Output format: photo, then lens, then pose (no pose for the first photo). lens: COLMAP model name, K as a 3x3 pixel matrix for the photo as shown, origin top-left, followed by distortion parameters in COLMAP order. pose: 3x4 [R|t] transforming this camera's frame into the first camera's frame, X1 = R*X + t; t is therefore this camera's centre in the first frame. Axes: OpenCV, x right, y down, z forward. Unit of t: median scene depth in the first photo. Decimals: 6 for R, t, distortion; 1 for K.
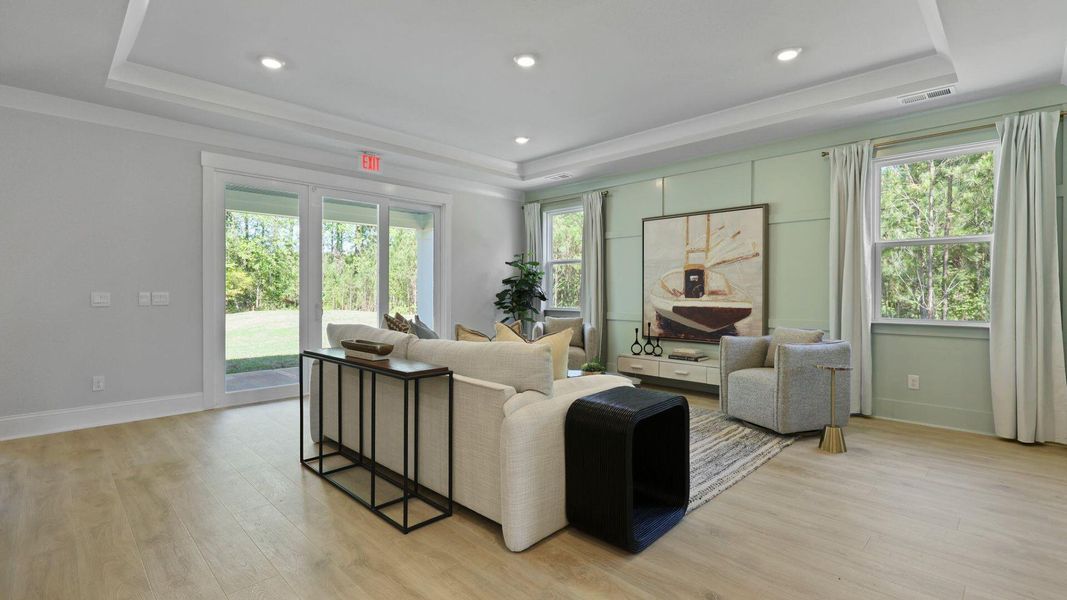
lens RADIAL K [[488.2, 0, 536.2], [0, 488.2, 297.0], [0, 0, 1]] dist [-0.002277, 0.001141]
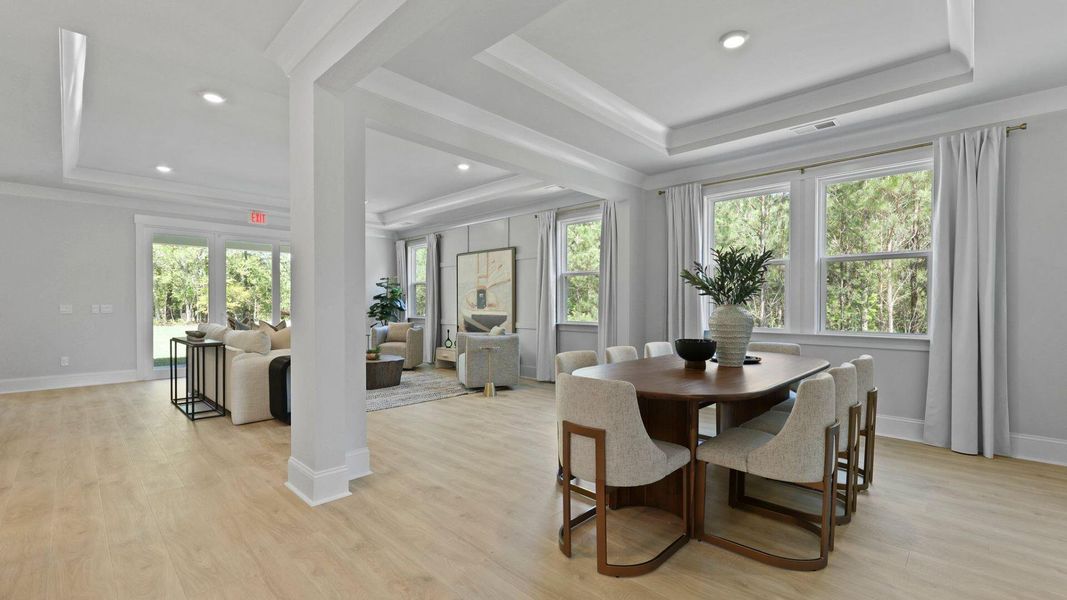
lens RADIAL K [[456.4, 0, 530.8], [0, 456.4, 306.5], [0, 0, 1]] dist [-0.002866, -0.001139]
pose [[0.999944, -0.000486, 0.010550, 0.441691], [0.000558, 0.999976, -0.006875, 0.003964], [-0.010547, 0.006881, 0.999921, -0.364959]]
